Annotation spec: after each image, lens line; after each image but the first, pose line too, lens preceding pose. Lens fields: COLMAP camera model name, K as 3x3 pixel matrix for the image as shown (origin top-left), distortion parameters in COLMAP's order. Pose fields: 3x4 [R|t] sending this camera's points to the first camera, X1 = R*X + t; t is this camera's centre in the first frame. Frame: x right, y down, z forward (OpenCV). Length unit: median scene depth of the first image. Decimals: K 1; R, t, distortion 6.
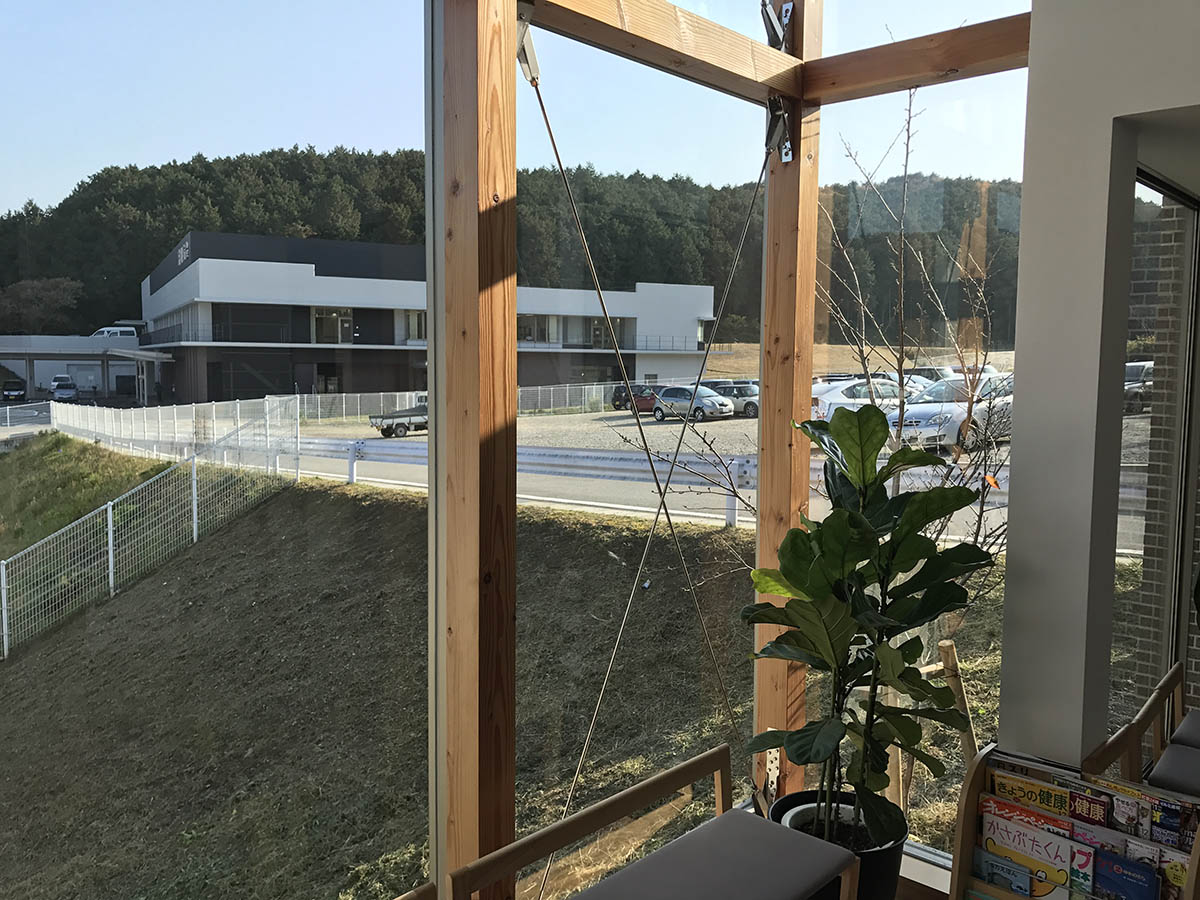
lens RADIAL K [[985.7, 0, 606.5], [0, 985.7, 440.1], [0, 0, 1]] dist [0.036884, -0.050809]
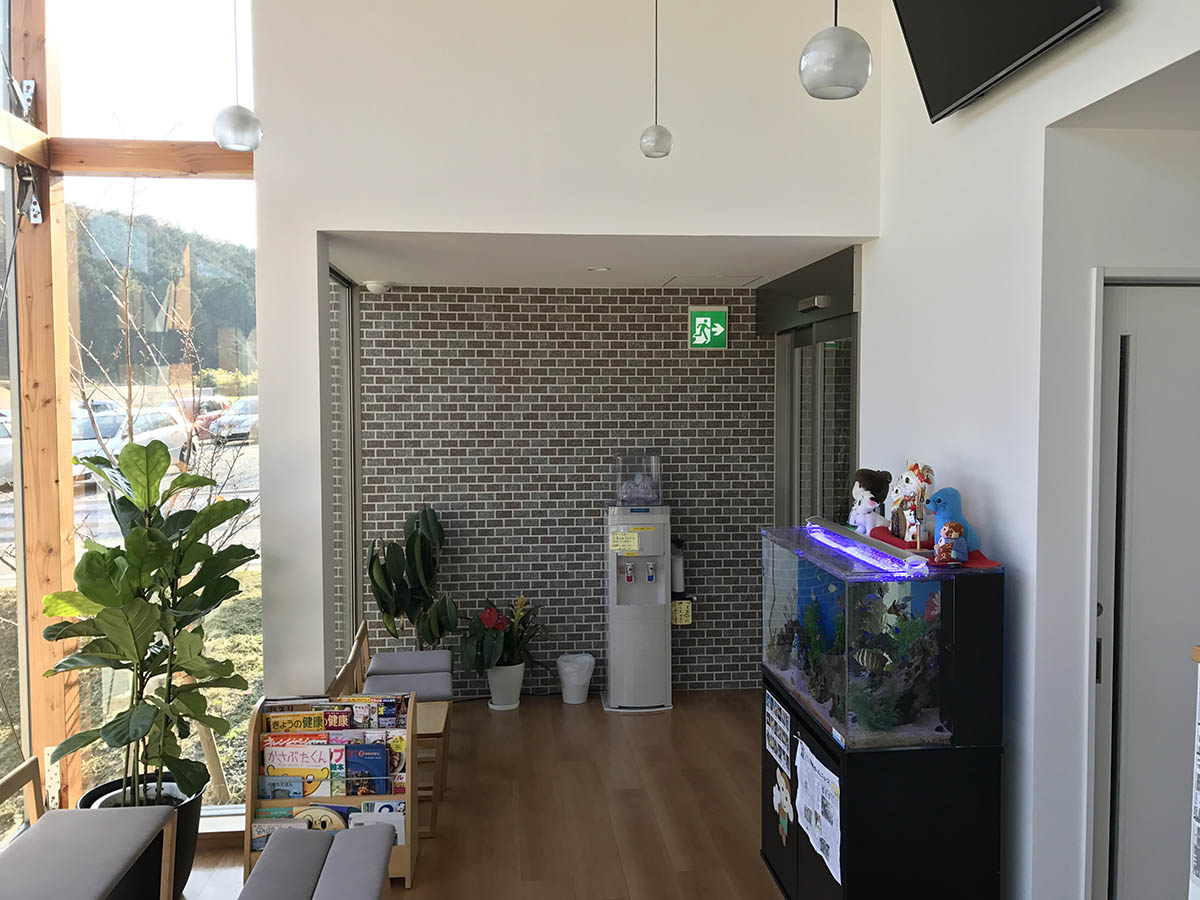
lens RADIAL K [[985.7, 0, 600.5], [0, 985.7, 439.3], [0, 0, 1]] dist [0.036884, -0.050809]
pose [[0.676276, -0.044519, 0.735302, -0.252704], [0.069898, 0.997547, -0.003891, 0.006365], [-0.733324, 0.054027, 0.677729, -0.223457]]
